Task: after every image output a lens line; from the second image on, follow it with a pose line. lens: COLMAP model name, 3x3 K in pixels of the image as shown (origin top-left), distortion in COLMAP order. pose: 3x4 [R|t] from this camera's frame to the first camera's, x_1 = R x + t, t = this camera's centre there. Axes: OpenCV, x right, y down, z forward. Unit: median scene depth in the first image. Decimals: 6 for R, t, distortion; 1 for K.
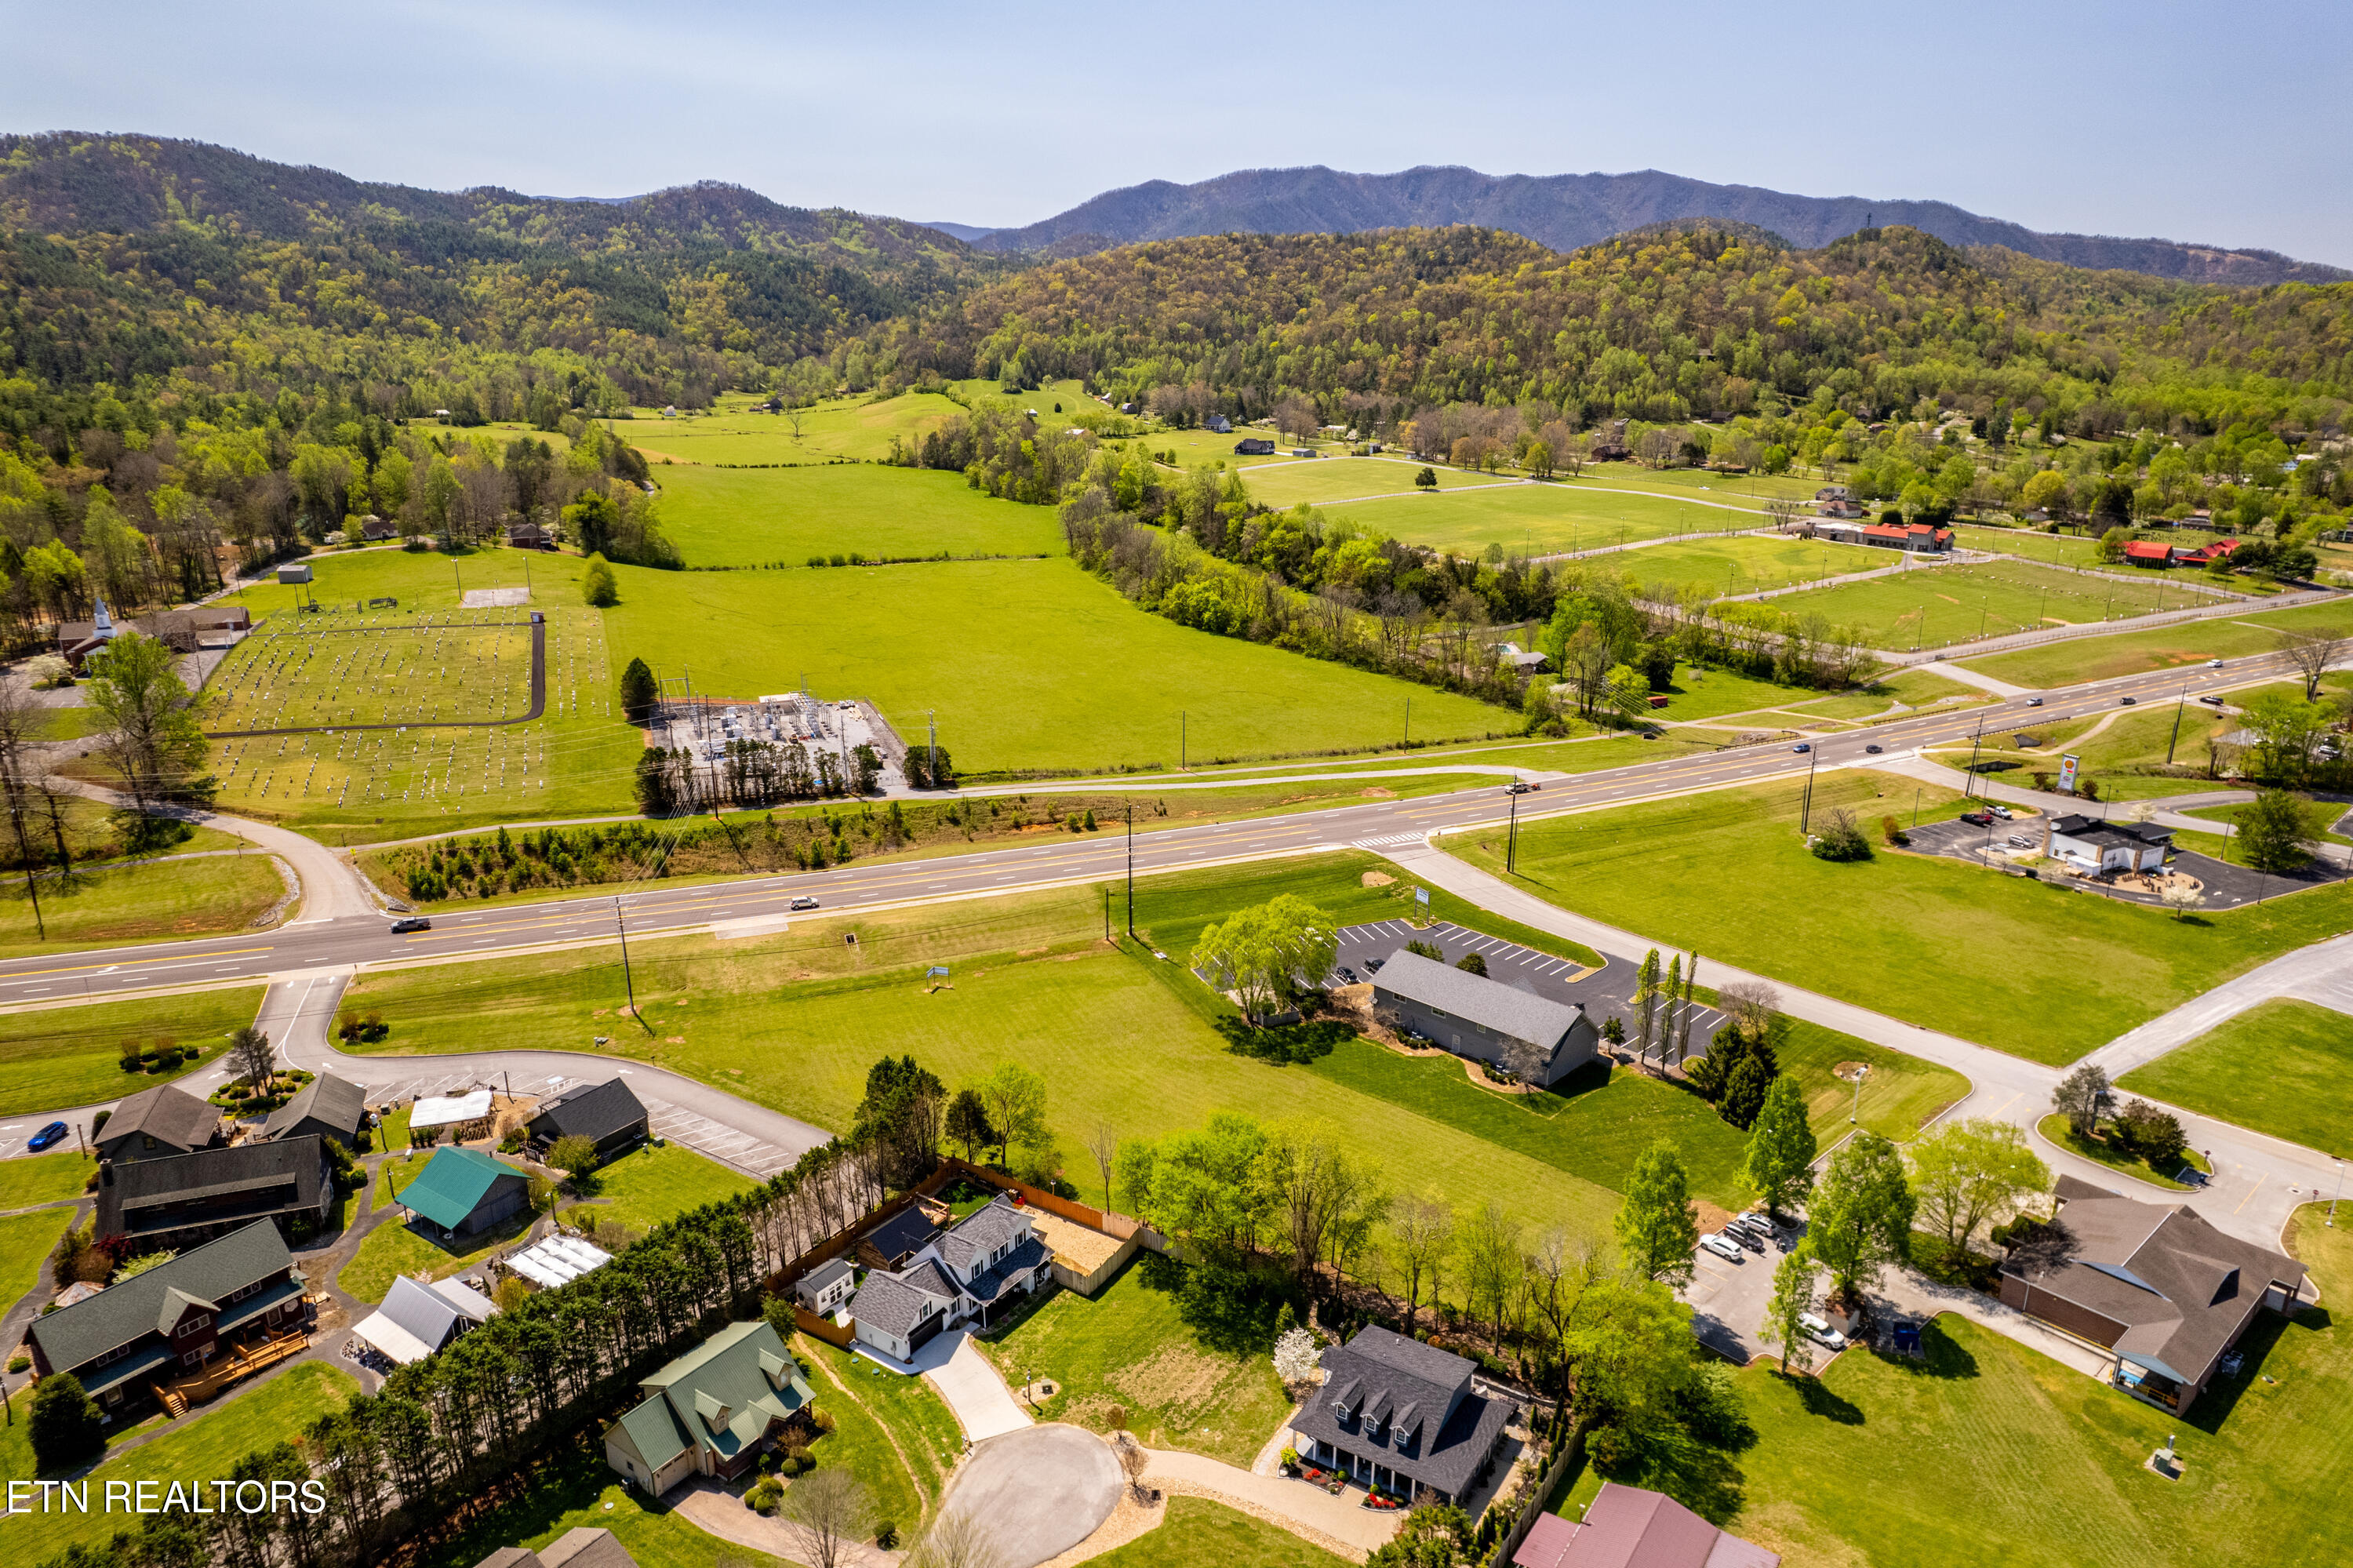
lens RADIAL K [[1511.5, 0, 1180.2], [0, 1511.5, 786.3], [0, 0, 1]] dist [-0.078733, 0.069362]
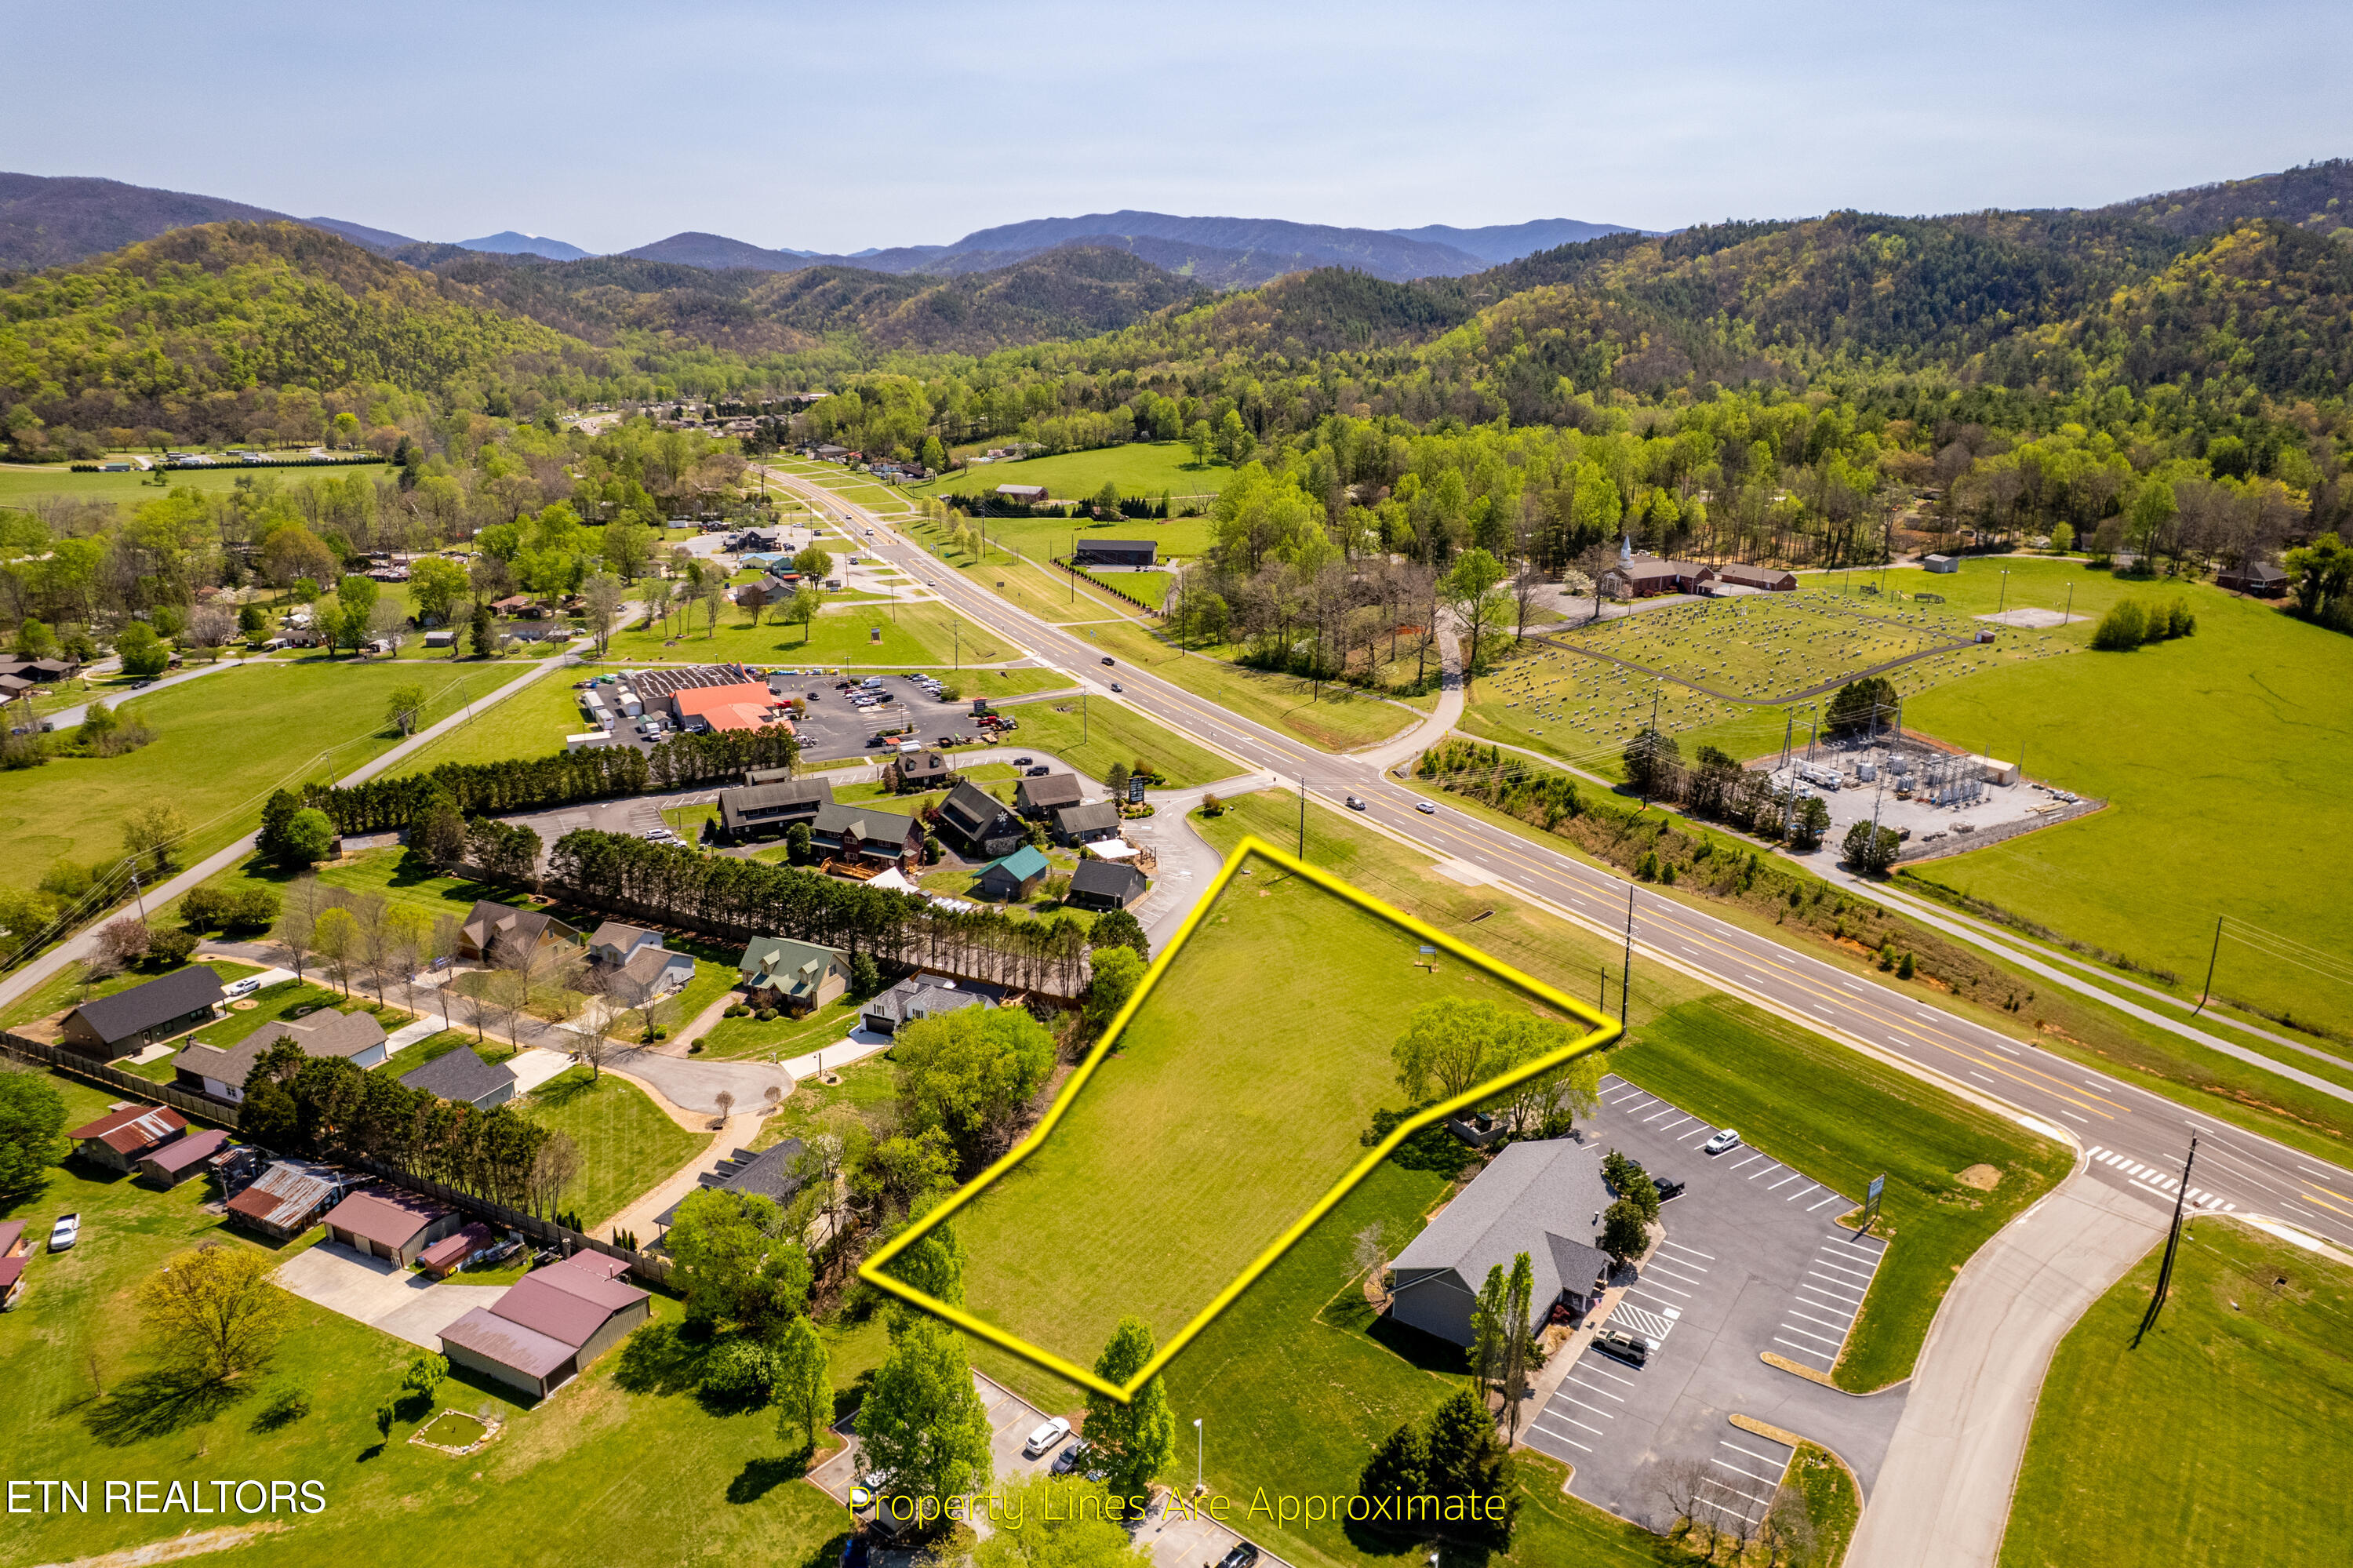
lens RADIAL K [[1511.5, 0, 1176.8], [0, 1511.5, 792.0], [0, 0, 1]] dist [-0.078733, 0.069362]
pose [[0.162924, 0.290982, -0.942754, 0.113064], [-0.292338, 0.926851, 0.235553, -0.025680], [0.942335, 0.237226, 0.236071, 0.084540]]
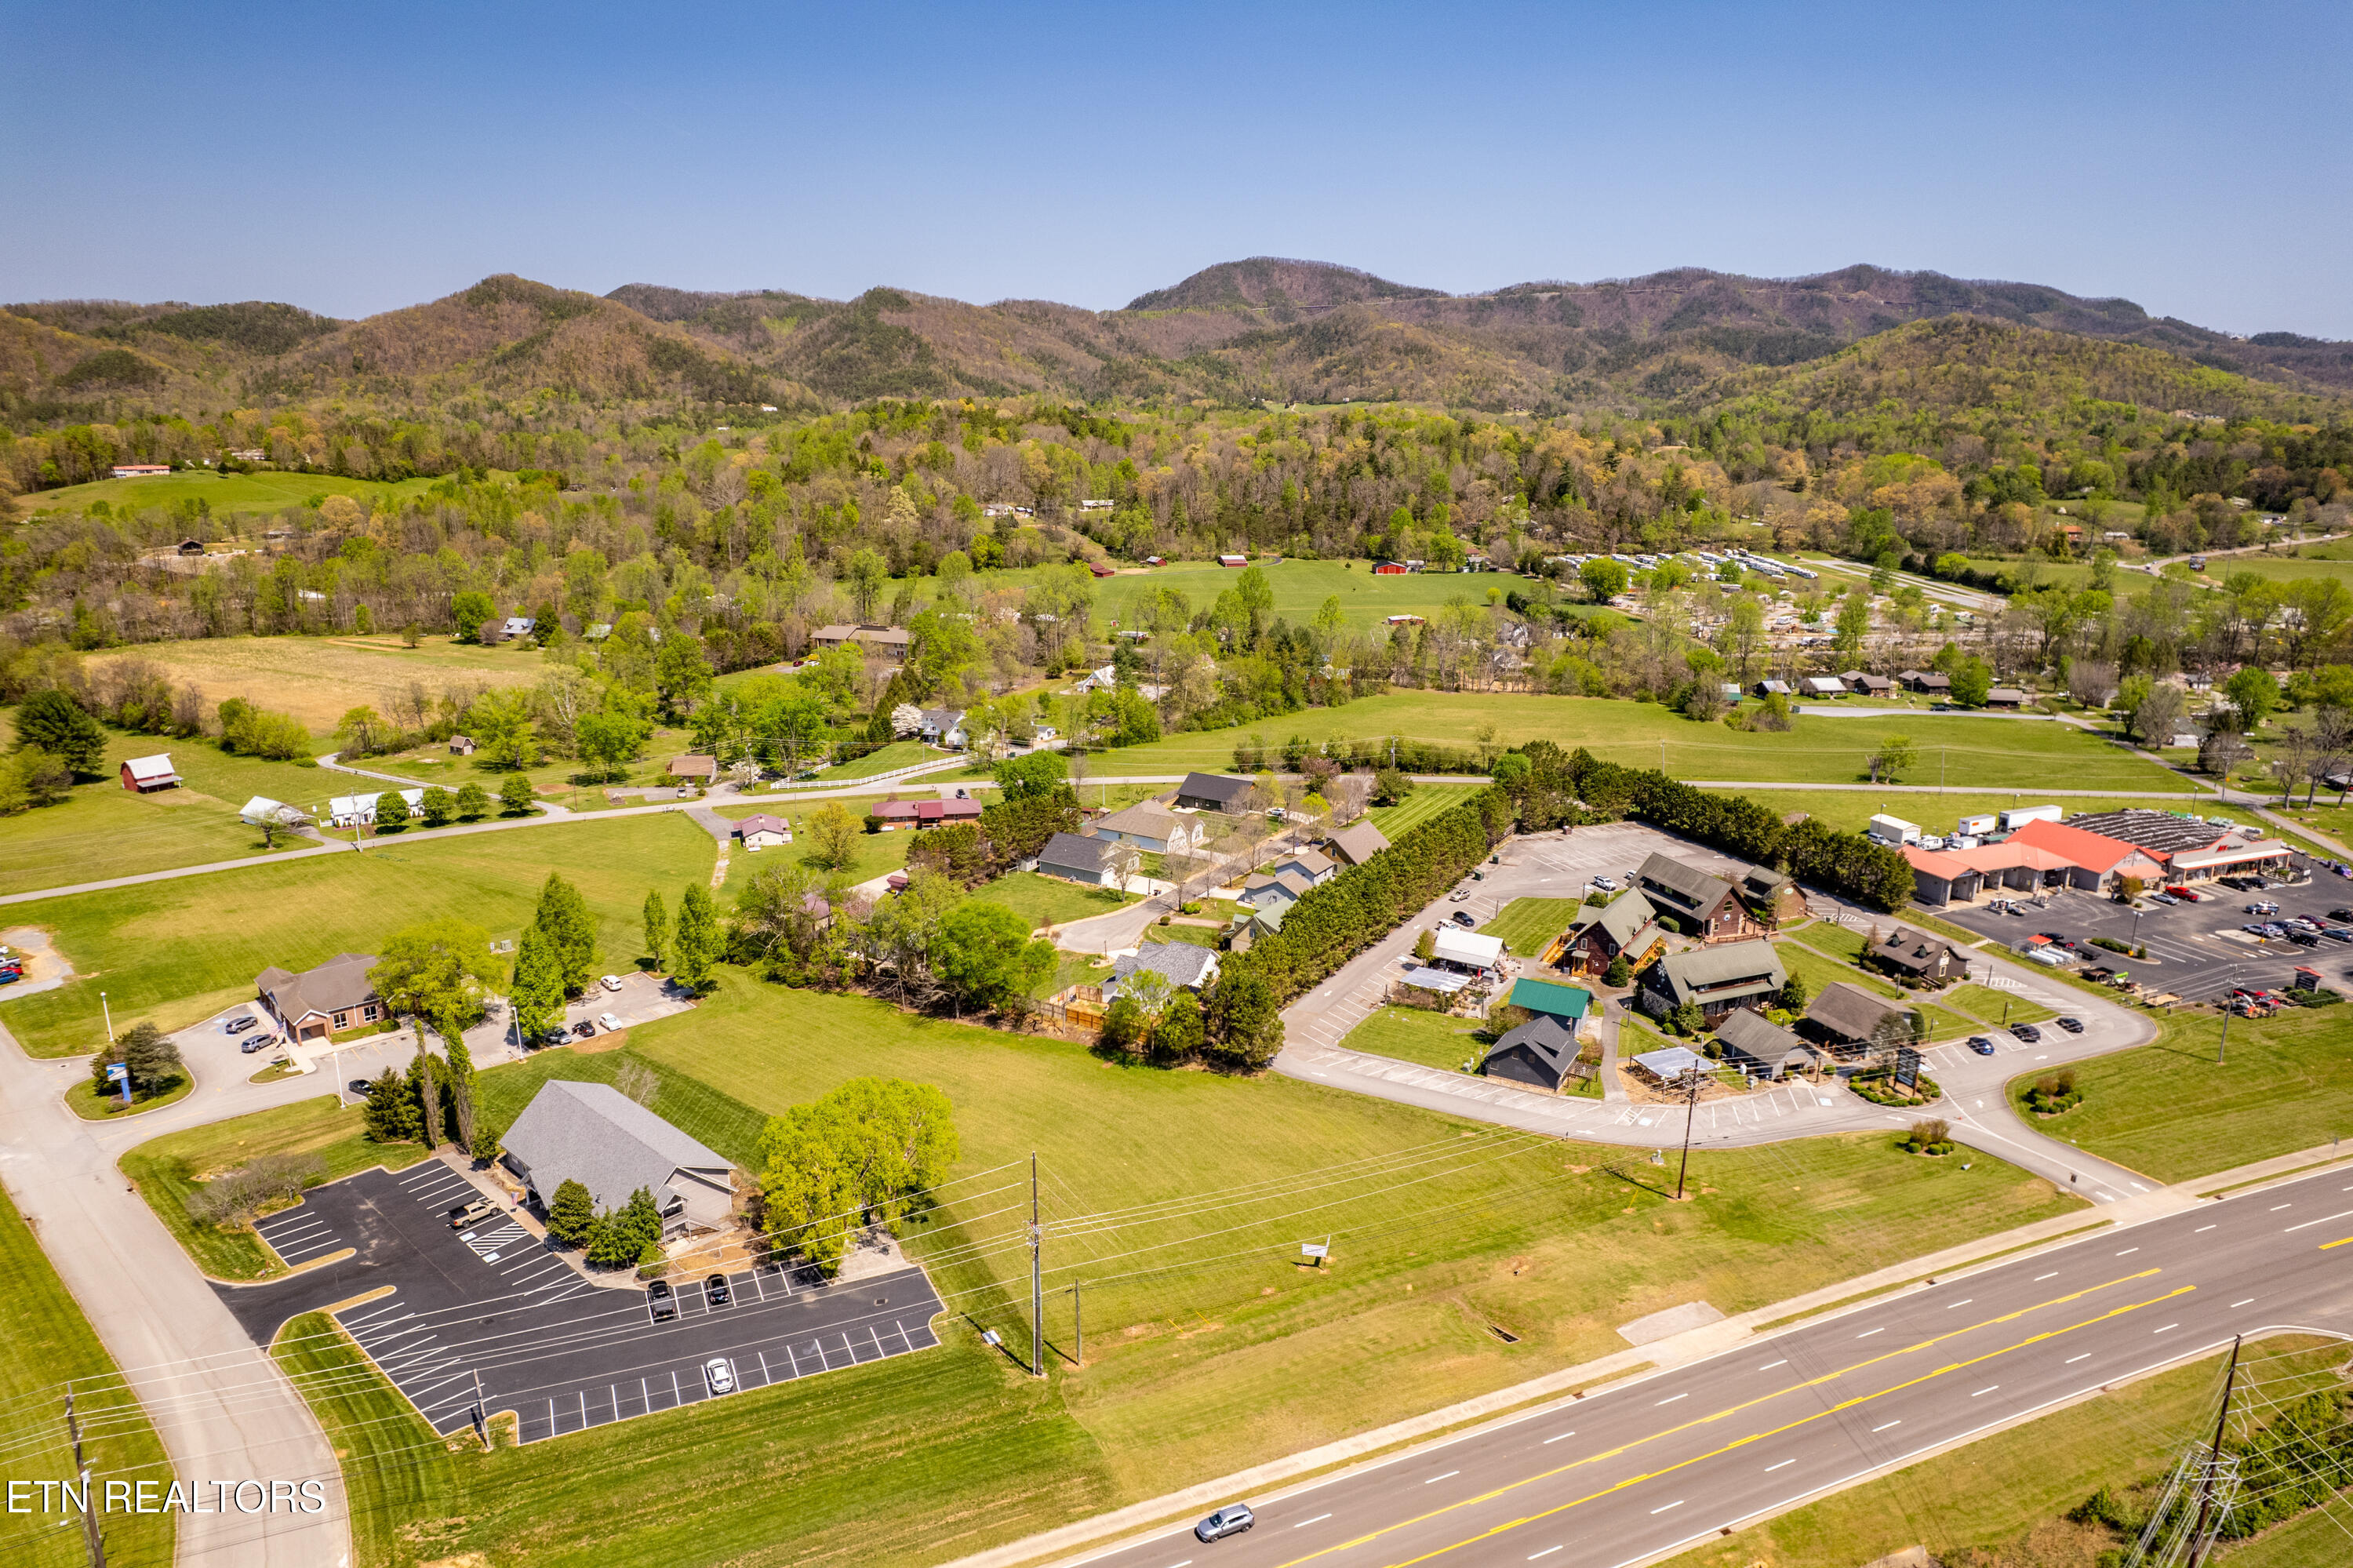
lens RADIAL K [[1511.5, 0, 1175.4], [0, 1511.5, 785.4], [0, 0, 1]] dist [-0.078733, 0.069362]
pose [[-0.999136, 0.004097, -0.041370, -0.010012], [-0.017787, 0.857308, 0.514497, -0.062671], [0.037574, 0.514788, -0.856494, 0.222483]]
